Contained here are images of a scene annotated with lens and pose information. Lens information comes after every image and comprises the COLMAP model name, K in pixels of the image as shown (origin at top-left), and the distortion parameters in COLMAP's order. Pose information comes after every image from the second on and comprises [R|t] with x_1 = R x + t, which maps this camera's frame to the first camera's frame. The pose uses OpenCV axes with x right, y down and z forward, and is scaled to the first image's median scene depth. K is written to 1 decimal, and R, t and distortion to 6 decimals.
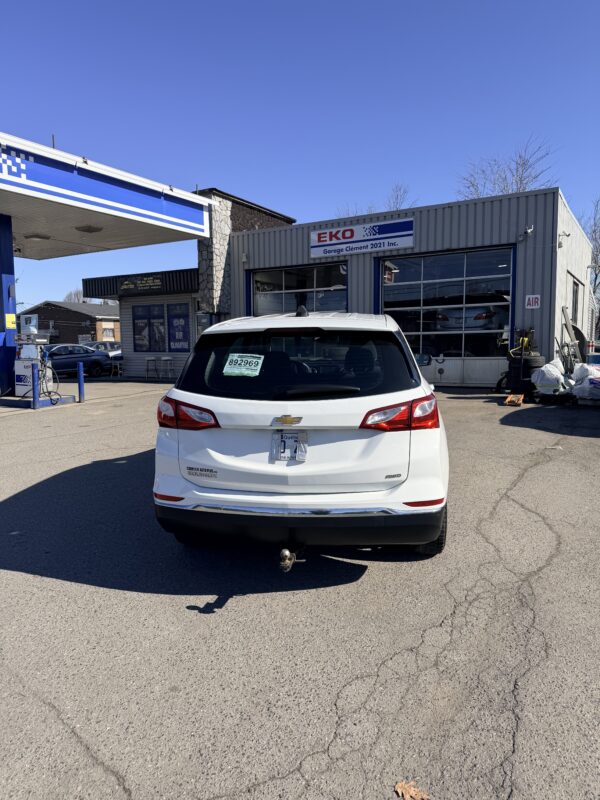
lens RADIAL K [[552.9, 0, 301.2], [0, 552.9, 400.3], [0, 0, 1]] dist [0.074068, -0.125971]
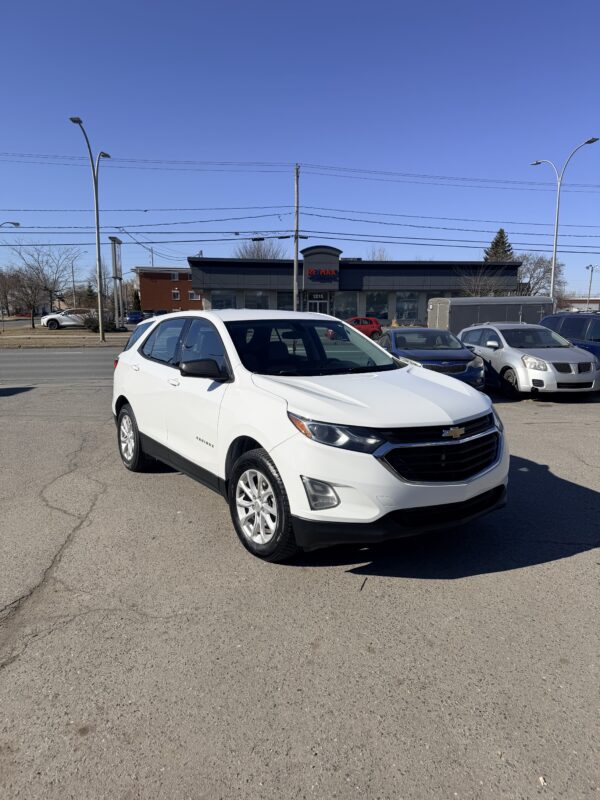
lens RADIAL K [[563.8, 0, 300.5], [0, 563.8, 388.8], [0, 0, 1]] dist [0.001180, -0.005808]
pose [[-0.756403, 0.093451, -0.647396, 0.230180], [-0.060172, 0.975604, 0.211131, -0.080140], [0.651332, 0.198655, -0.732327, 0.636705]]
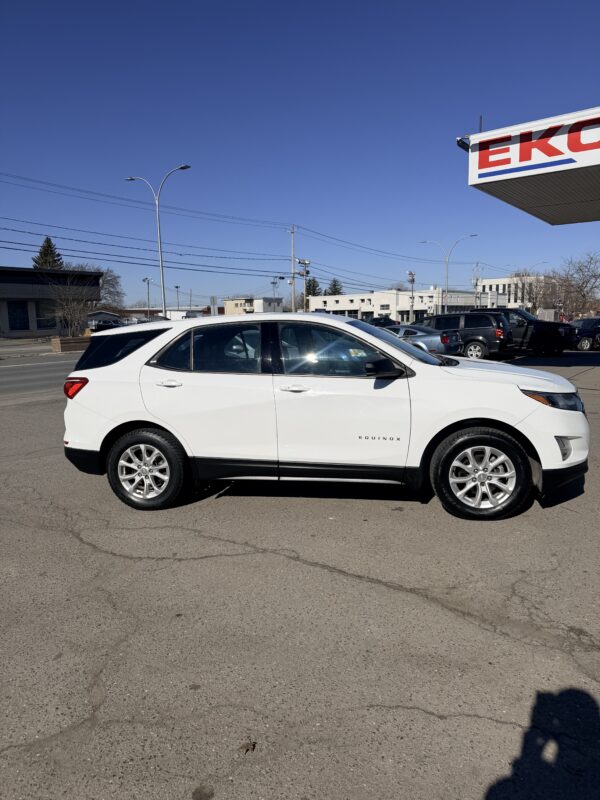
lens RADIAL K [[552.9, 0, 301.2], [0, 552.9, 400.3], [0, 0, 1]] dist [0.074068, -0.125971]
pose [[-0.091768, 0.151662, -0.984163, 0.375708], [-0.080184, 0.983999, 0.159114, -0.054145], [0.992547, 0.093515, -0.078138, 0.380233]]
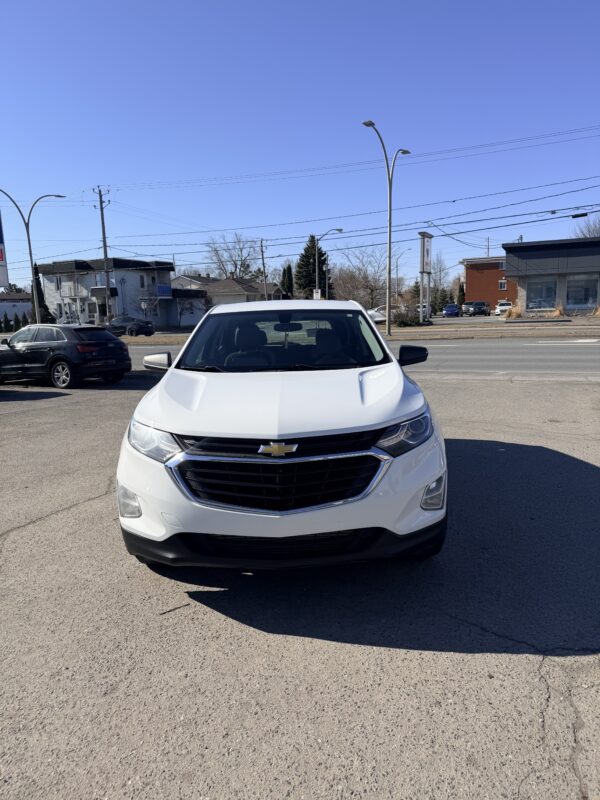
lens RADIAL K [[552.9, 0, 301.2], [0, 552.9, 400.3], [0, 0, 1]] dist [0.074068, -0.125971]
pose [[-0.992054, 0.062579, -0.109141, 0.046042], [0.033164, 0.966909, 0.252955, -0.077973], [0.121359, 0.247326, -0.961302, 0.680897]]
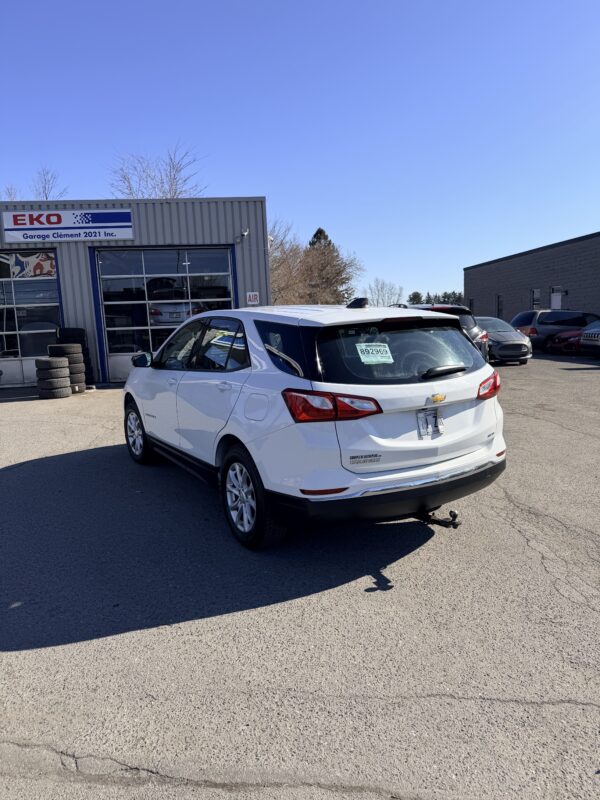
lens RADIAL K [[552.9, 0, 301.2], [0, 552.9, 400.3], [0, 0, 1]] dist [0.074068, -0.125971]
pose [[0.786335, -0.103141, 0.609130, -0.190938], [0.098023, 0.994305, 0.041822, -0.007242], [-0.609975, 0.026823, 0.791967, 0.053932]]
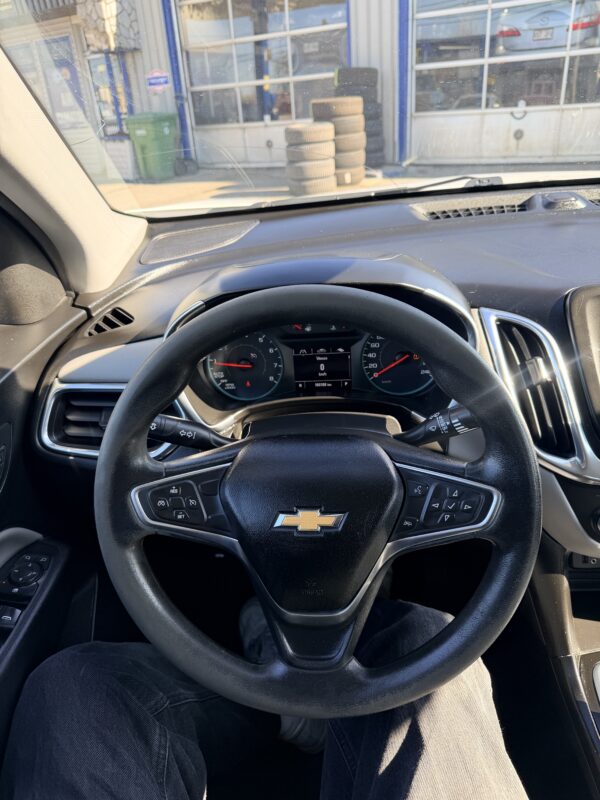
lens RADIAL K [[563.8, 0, 300.5], [0, 563.8, 388.8], [0, 0, 1]] dist [0.001180, -0.005808]
pose [[0.996424, -0.080994, 0.024076, -0.003484], [0.066790, 0.929499, 0.362727, -0.035257], [-0.051758, -0.359822, 0.931584, 0.385680]]
